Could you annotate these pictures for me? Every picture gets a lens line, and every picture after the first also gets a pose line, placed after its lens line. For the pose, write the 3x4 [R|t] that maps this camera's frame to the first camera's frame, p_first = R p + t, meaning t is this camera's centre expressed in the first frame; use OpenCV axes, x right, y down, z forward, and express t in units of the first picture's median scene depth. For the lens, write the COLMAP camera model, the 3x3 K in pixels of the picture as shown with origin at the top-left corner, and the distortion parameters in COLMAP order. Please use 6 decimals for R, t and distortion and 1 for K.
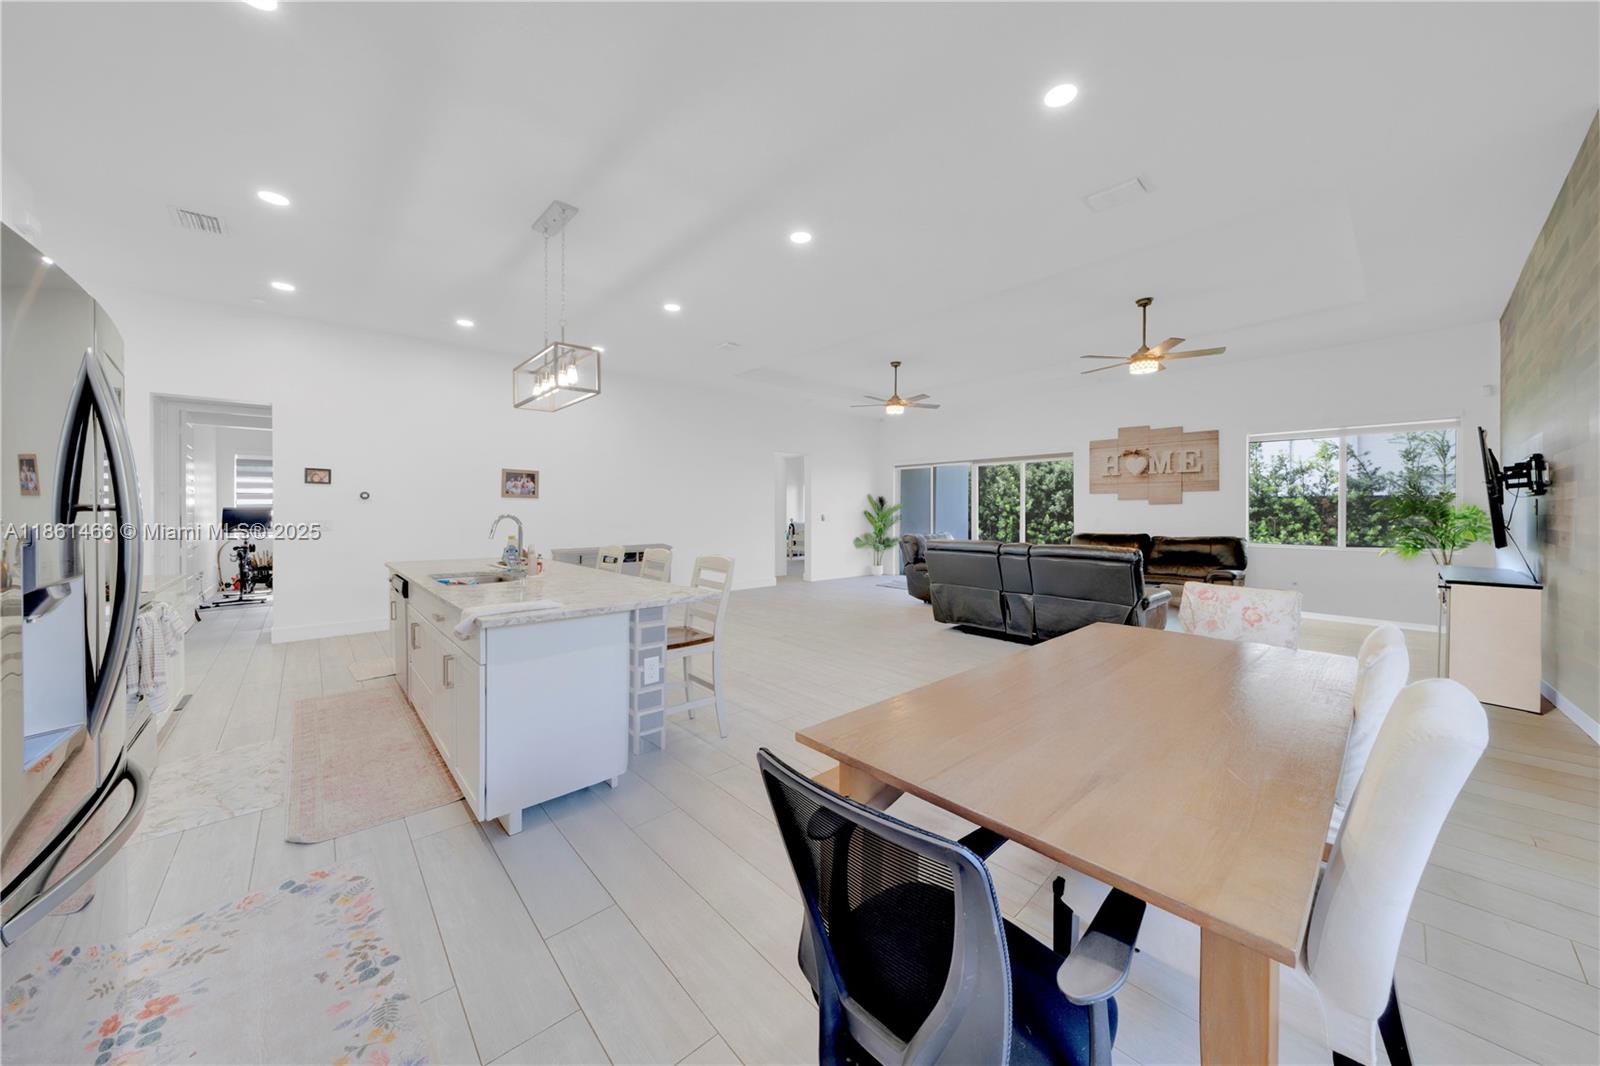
lens RADIAL K [[555.6, 0, 798.7], [0, 555.6, 506.9], [0, 0, 1]] dist [-0.001322, -0.000129]
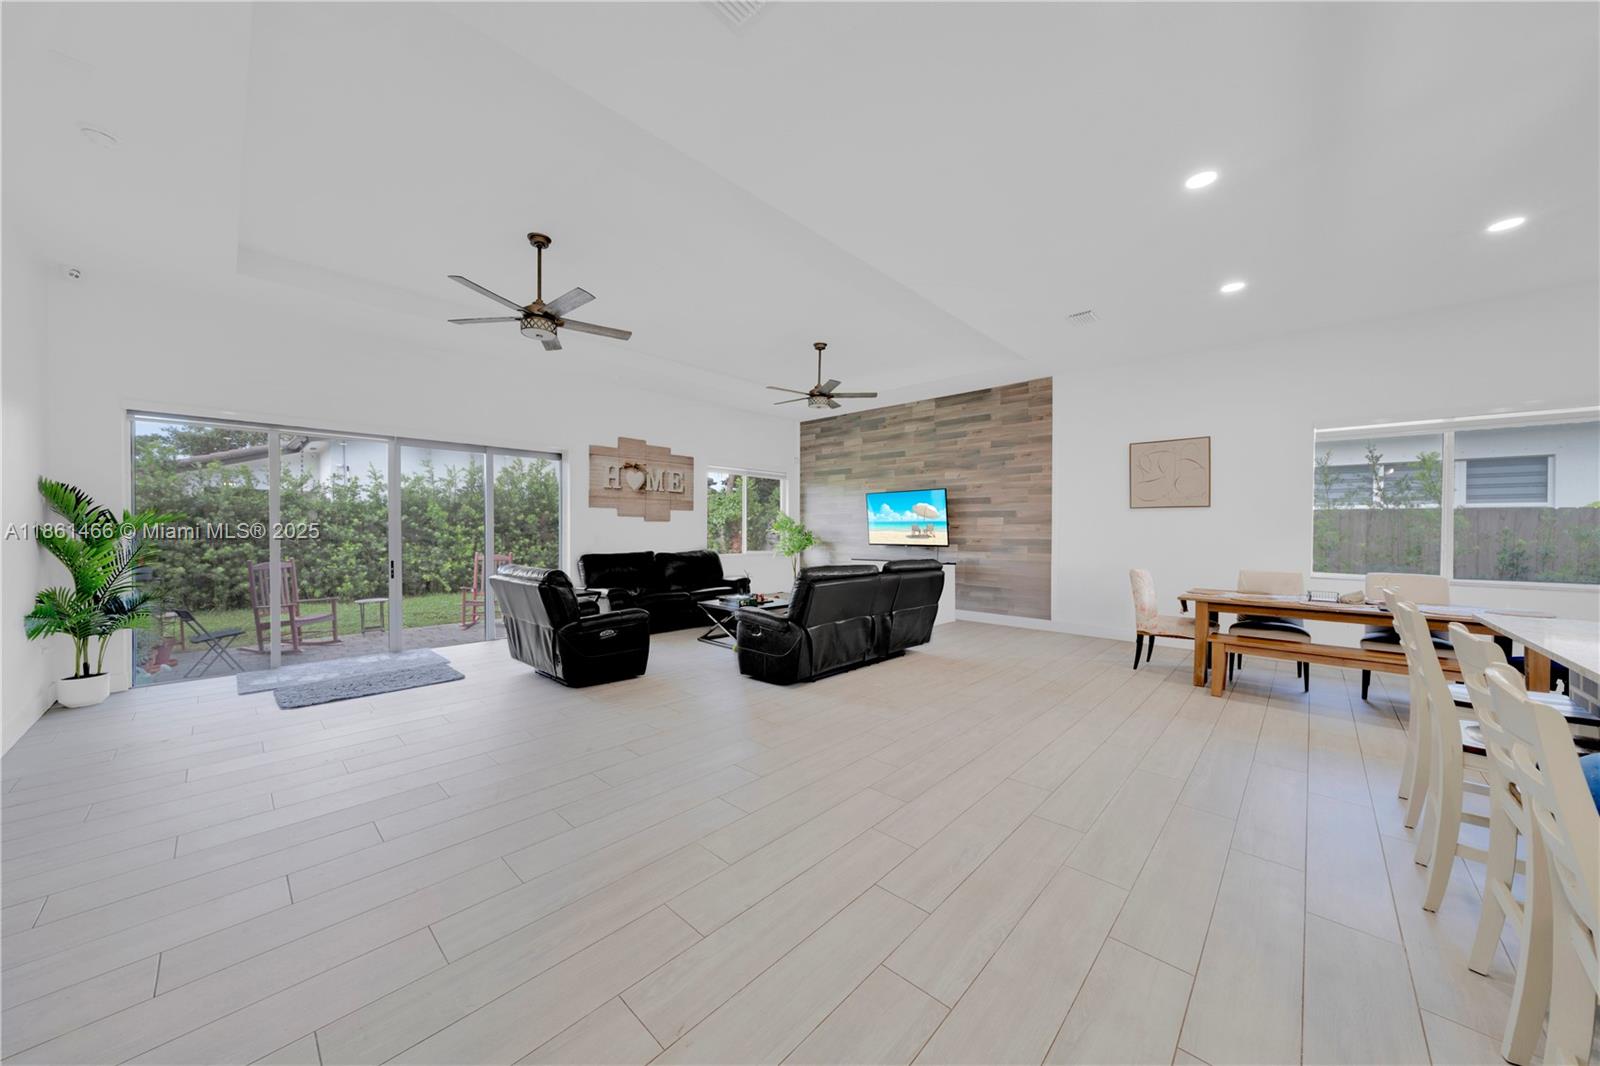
lens RADIAL K [[545.0, 0, 801.3], [0, 545.0, 537.0], [0, 0, 1]] dist [-0.000450, 0.000141]
pose [[-0.088286, -0.015560, 0.995974, -0.335894], [-0.011817, 0.999824, 0.014573, 0.005544], [-0.996025, -0.010482, -0.088454, 0.769540]]
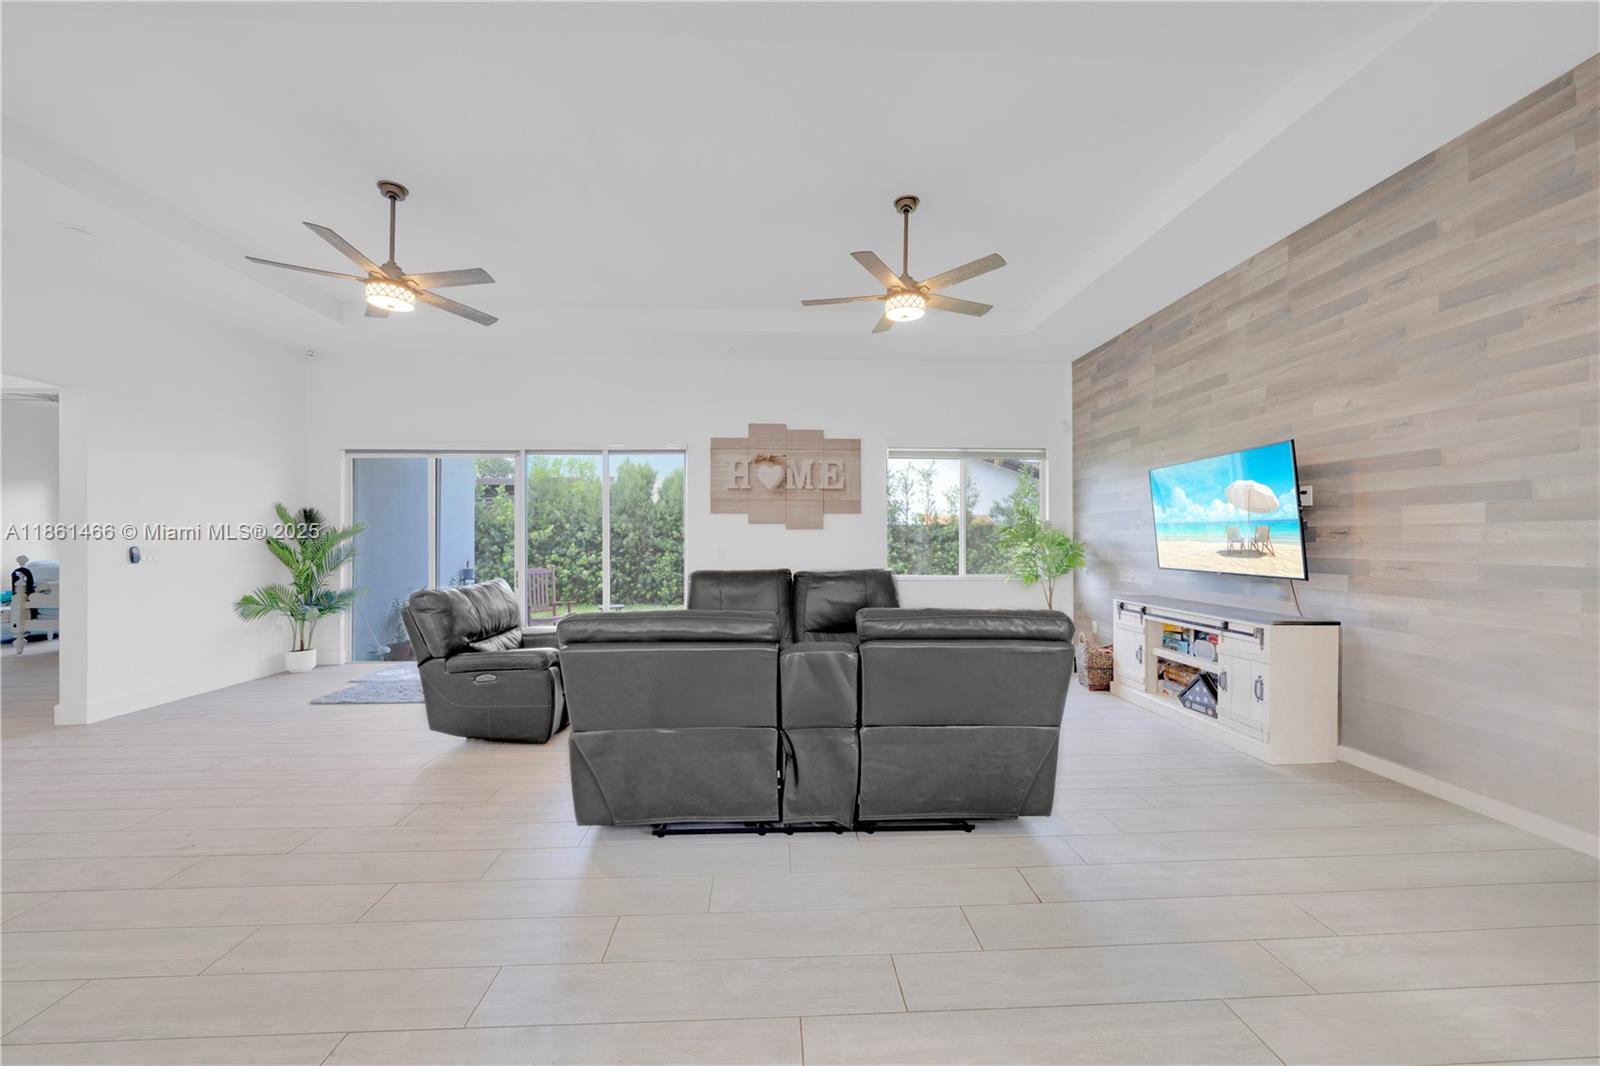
lens RADIAL K [[592.9, 0, 801.7], [0, 592.9, 540.3], [0, 0, 1]] dist [-0.002452, 0.000006]
pose [[0.626995, -0.002344, 0.779019, 0.018093], [-0.005788, 0.999954, 0.007667, 0.003714], [-0.779001, -0.009317, 0.626953, 0.456011]]
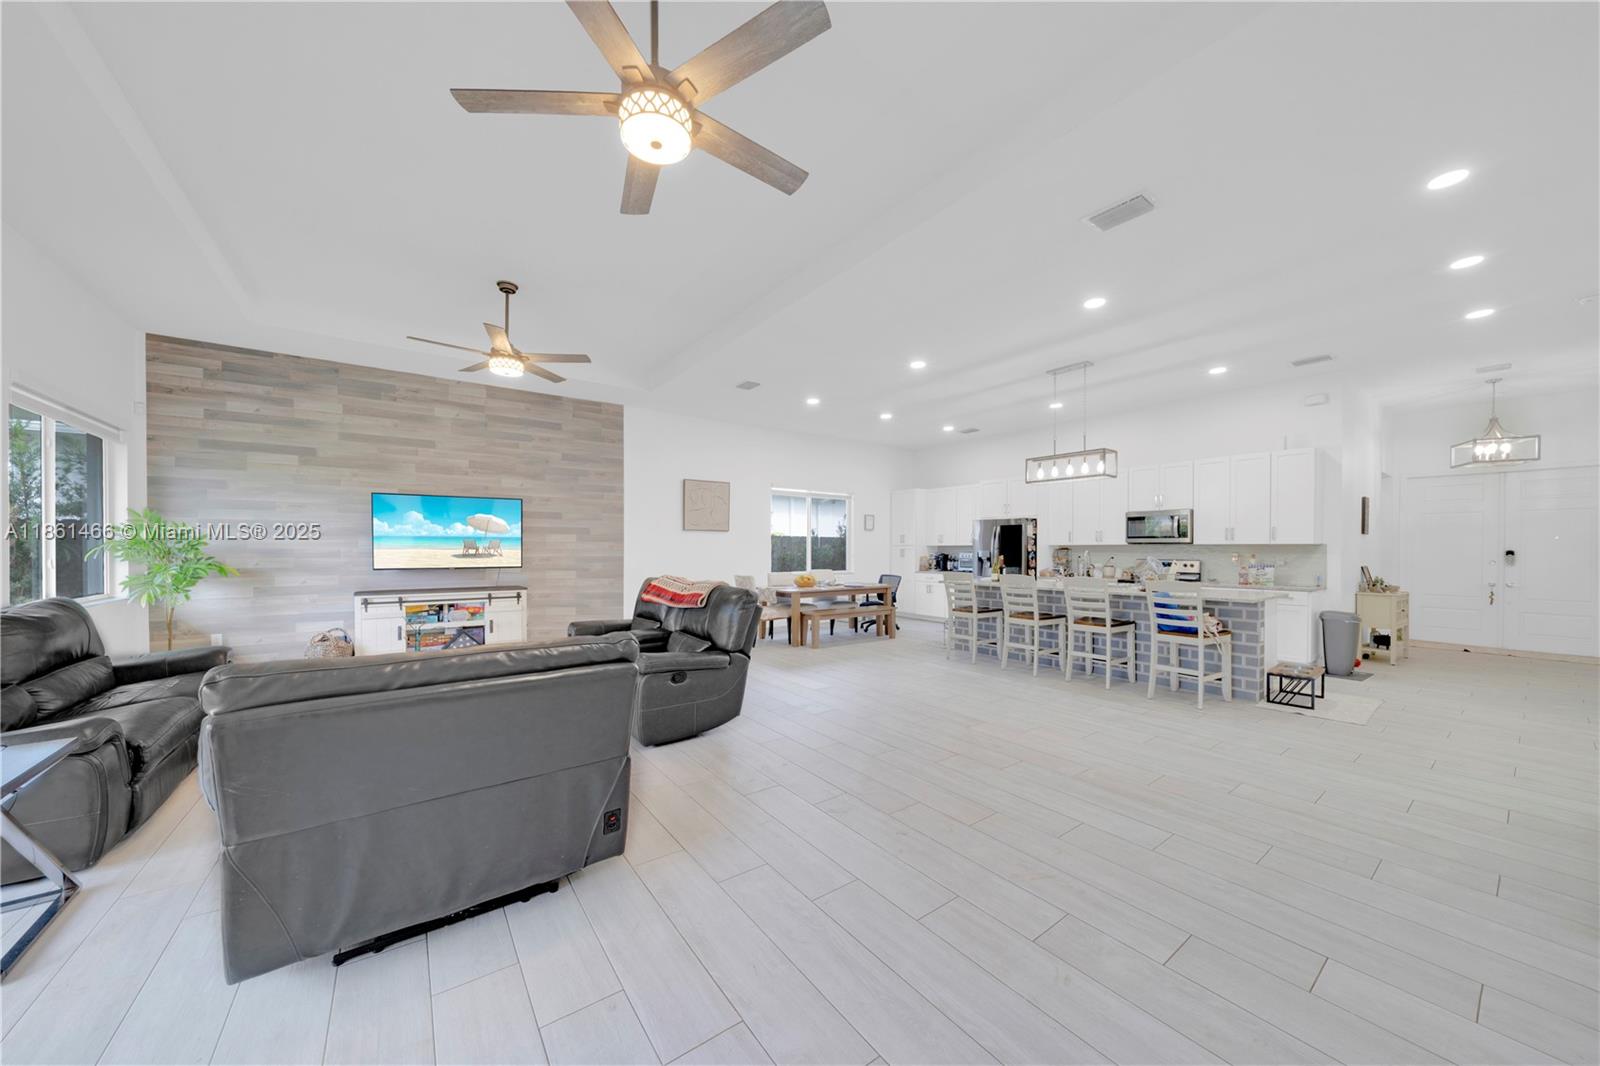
lens RADIAL K [[550.7, 0, 792.2], [0, 550.7, 553.1], [0, 0, 1]] dist [-0.000947, -0.000061]
pose [[-0.994003, -0.003834, 0.109284, 0.082873], [-0.003704, 0.999992, 0.001398, 0.009572], [-0.109289, 0.000985, -0.994010, 1.187447]]
